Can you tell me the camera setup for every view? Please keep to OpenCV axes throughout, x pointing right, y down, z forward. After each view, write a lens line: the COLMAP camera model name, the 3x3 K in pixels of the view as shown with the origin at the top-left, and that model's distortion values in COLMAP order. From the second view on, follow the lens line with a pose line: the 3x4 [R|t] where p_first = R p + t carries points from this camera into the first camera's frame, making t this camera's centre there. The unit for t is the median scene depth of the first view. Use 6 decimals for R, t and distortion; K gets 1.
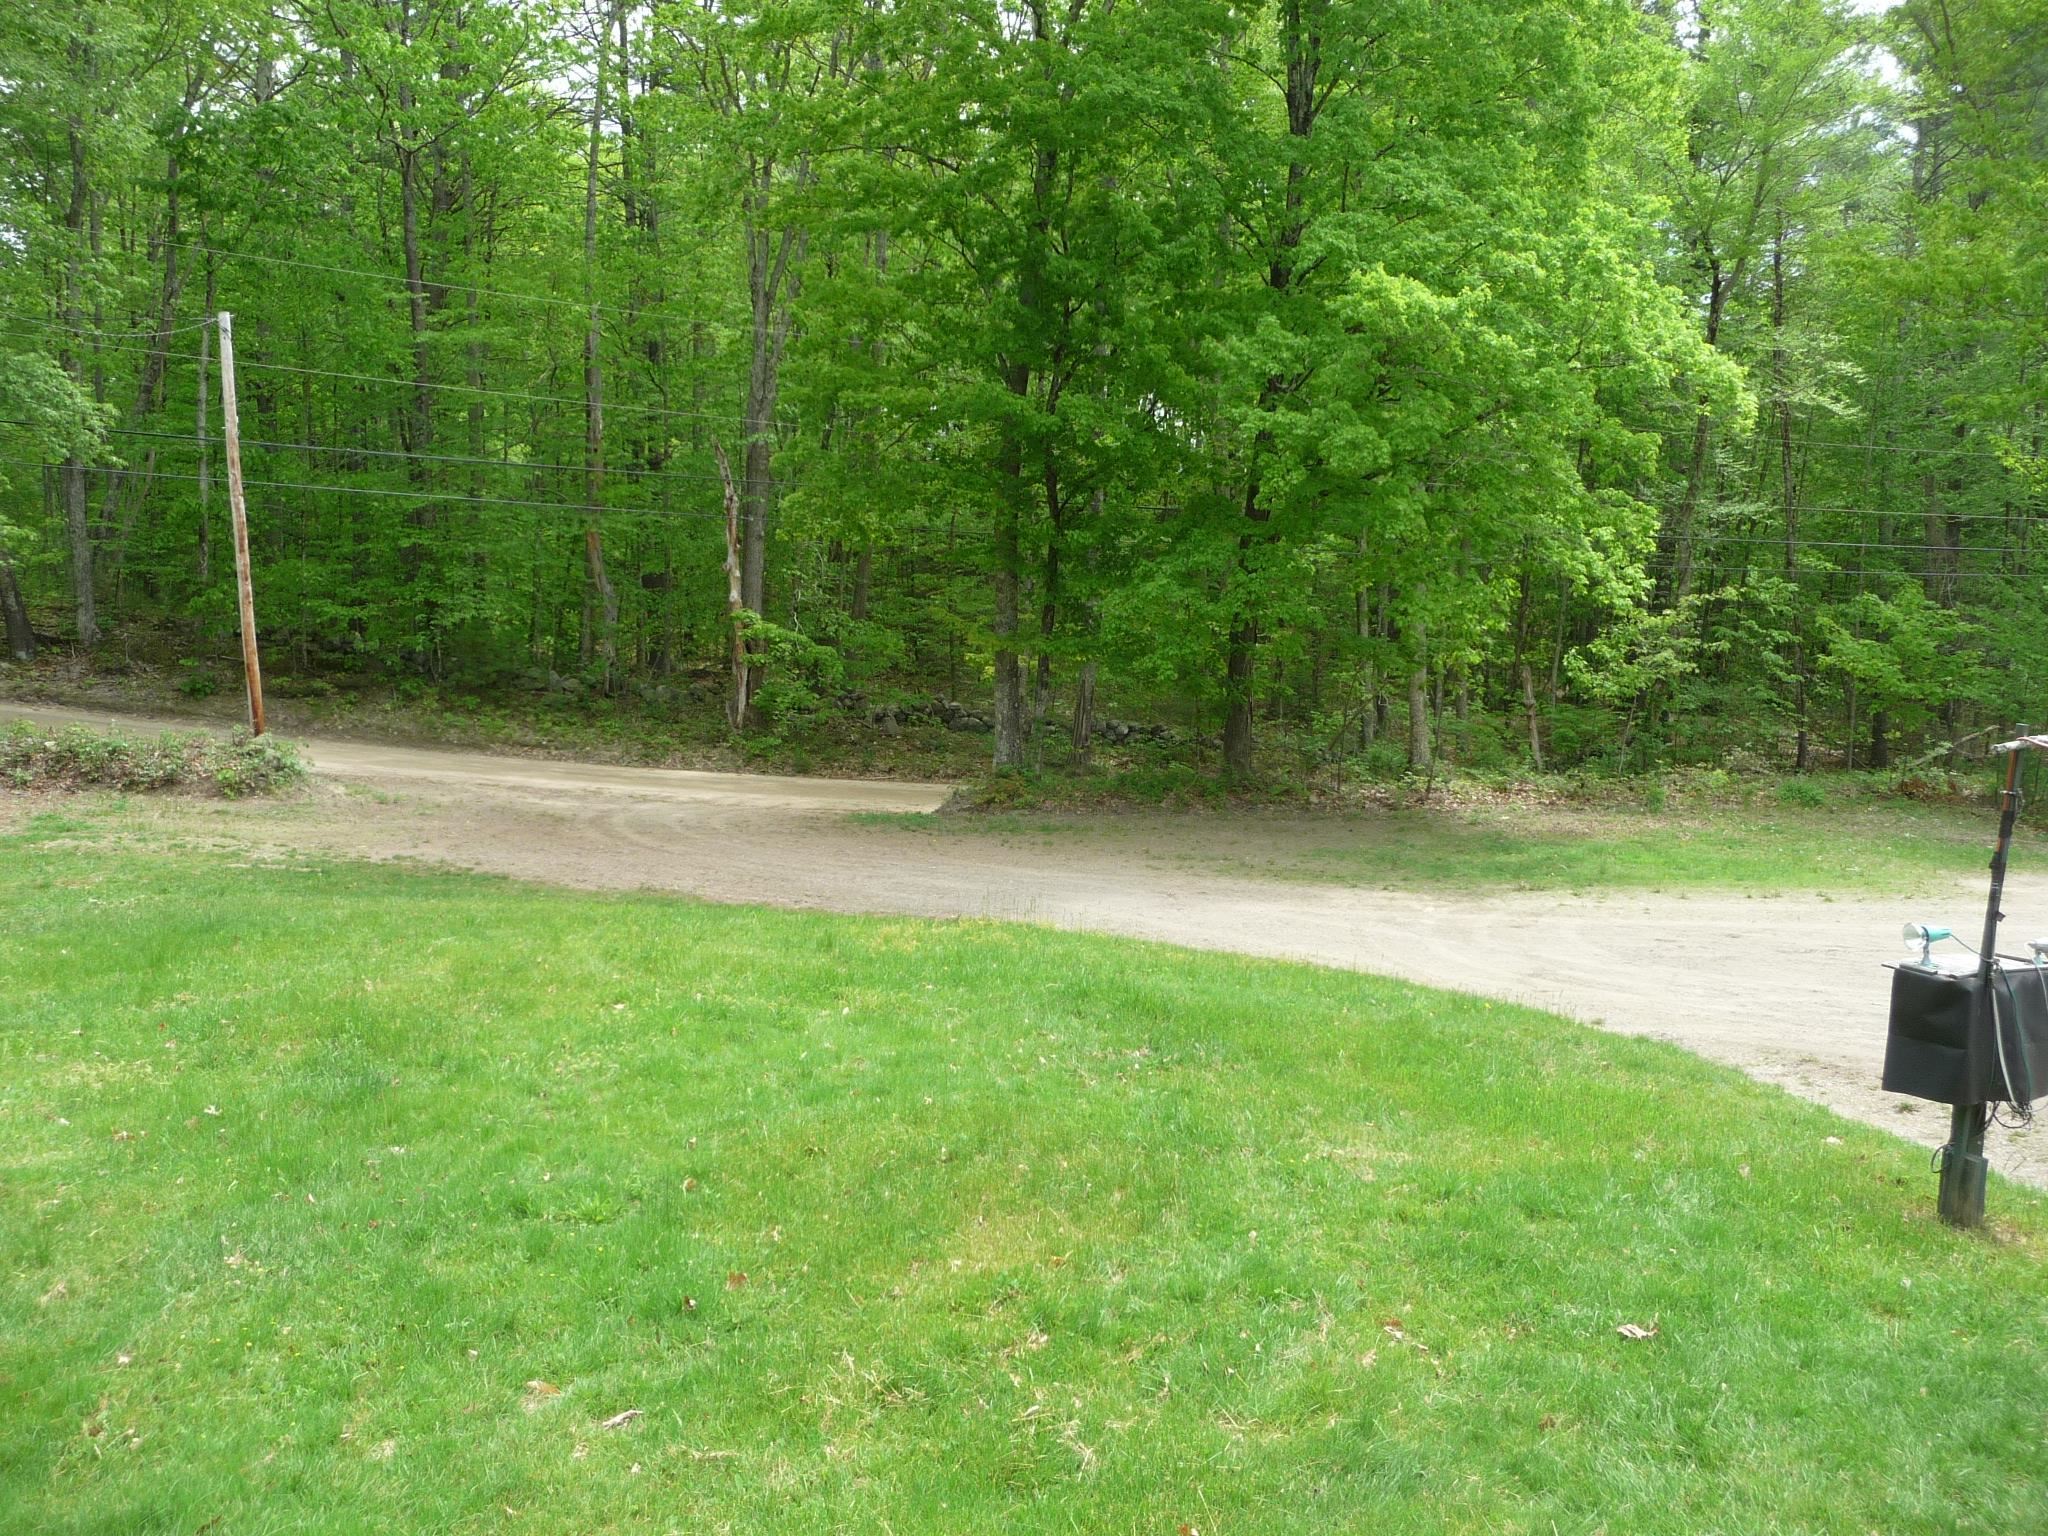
lens RADIAL K [[1708.4, 0, 1024.0], [0, 1708.4, 768.2], [0, 0, 1]] dist [-0.041435, 0.037438]
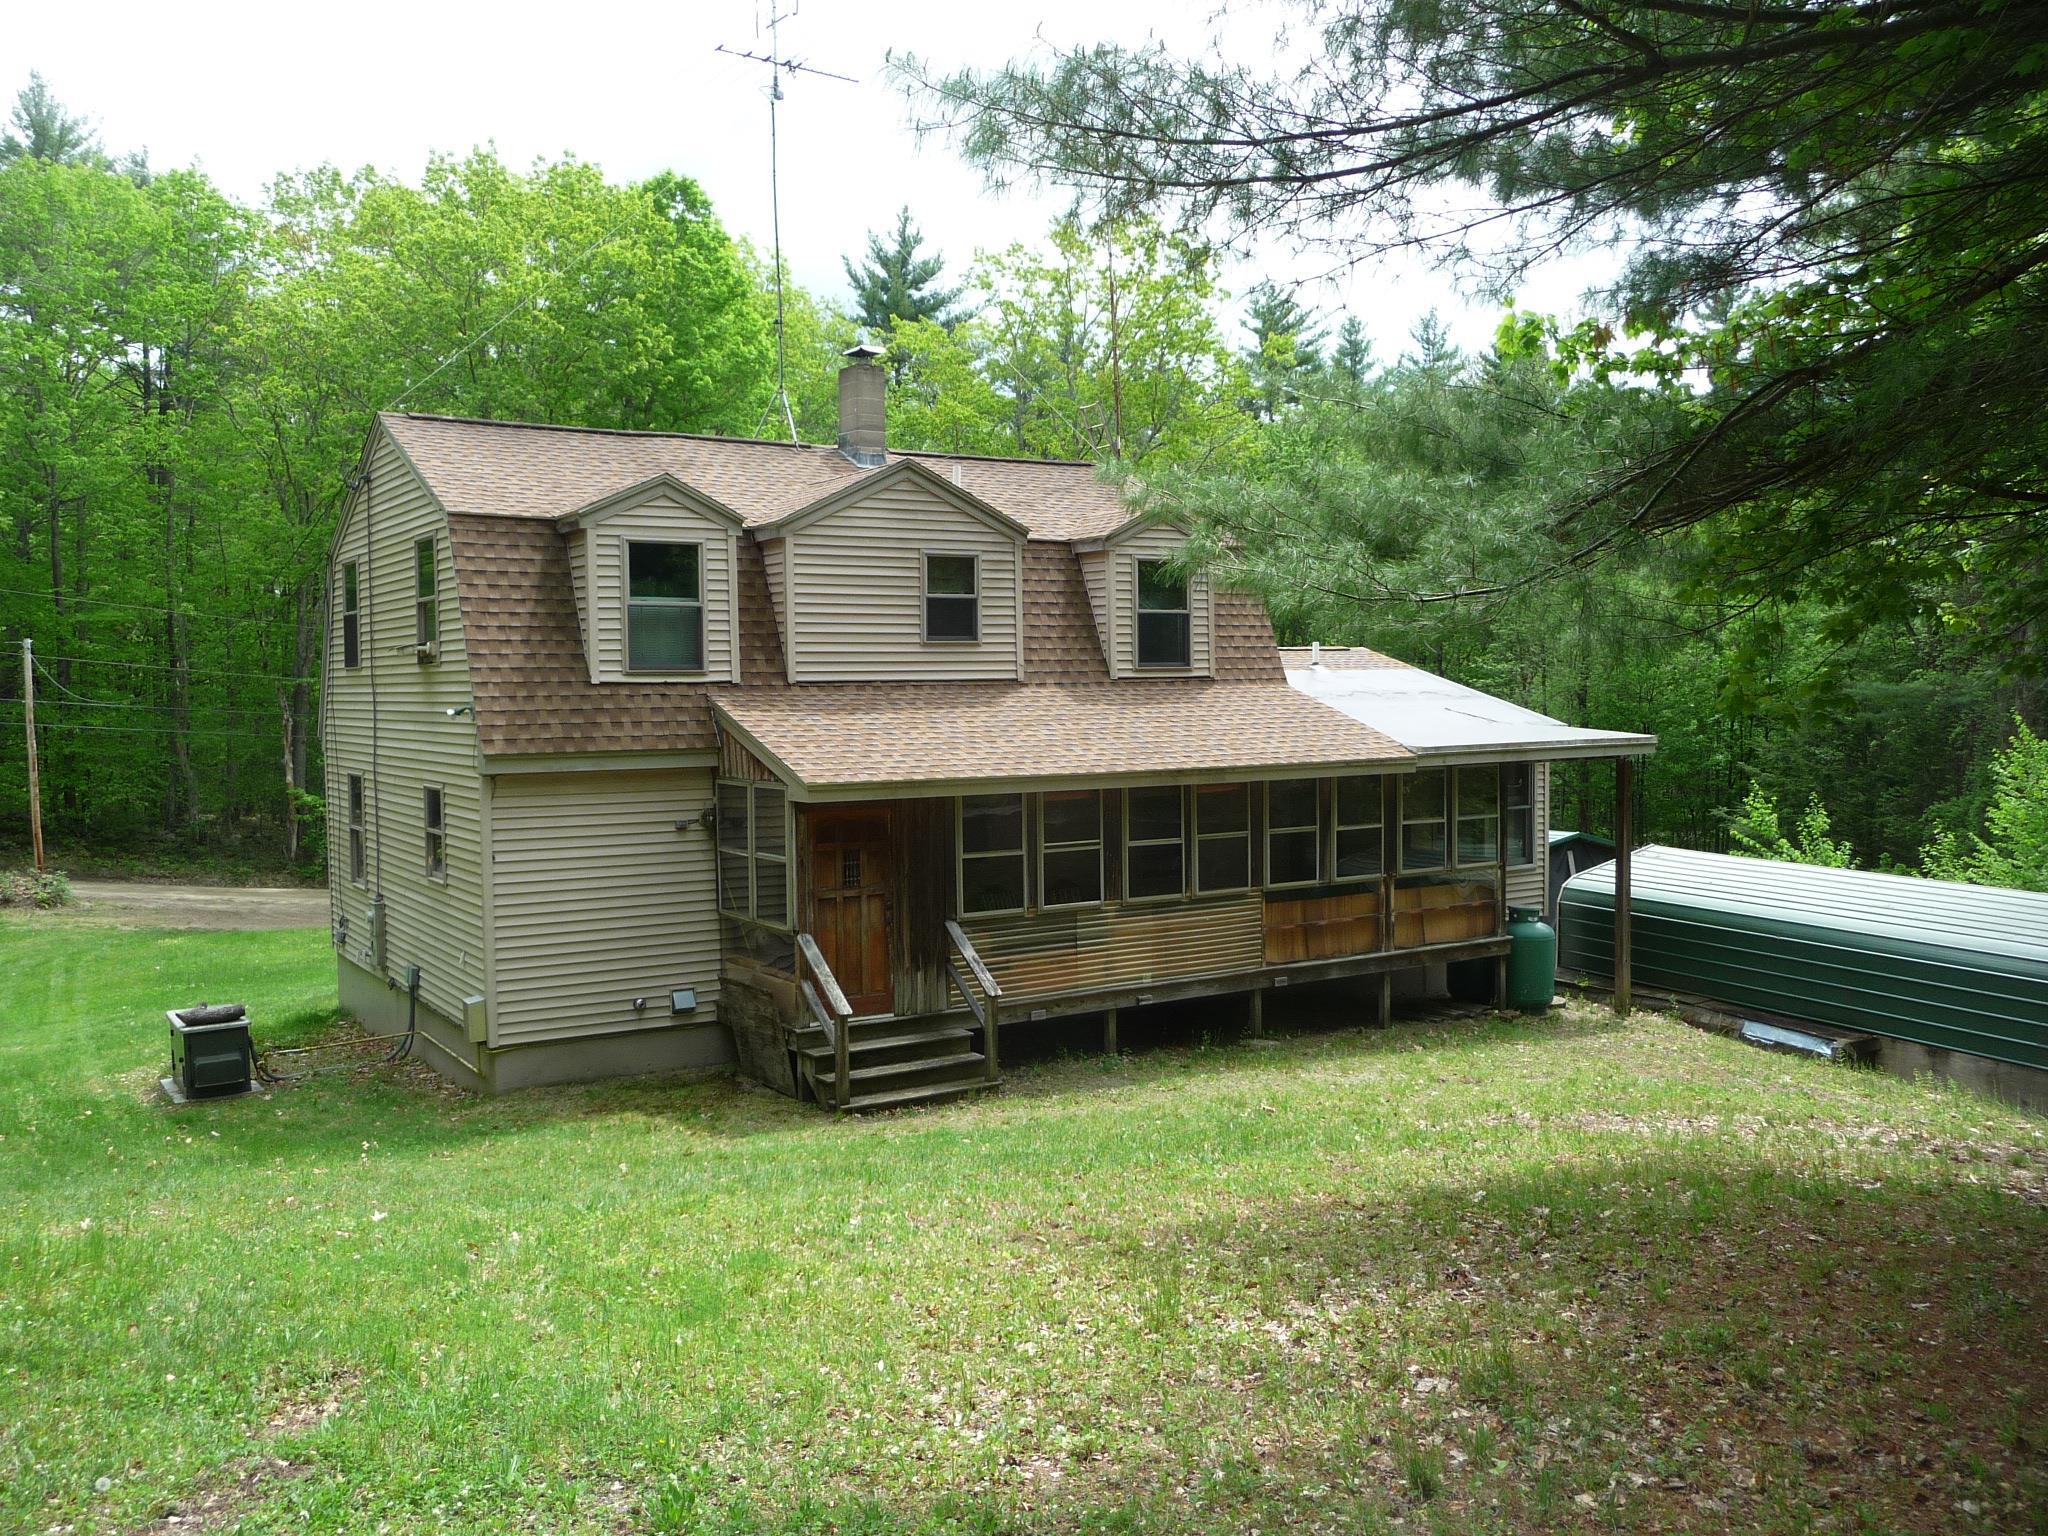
lens RADIAL K [[1708.4, 0, 1022.0], [0, 1708.4, 758.0], [0, 0, 1]] dist [-0.041435, 0.037438]
pose [[0.937500, -0.017638, 0.347537, -0.079791], [0.043125, 0.996905, -0.065737, 0.014985], [-0.345302, 0.076616, 0.935359, -0.765447]]
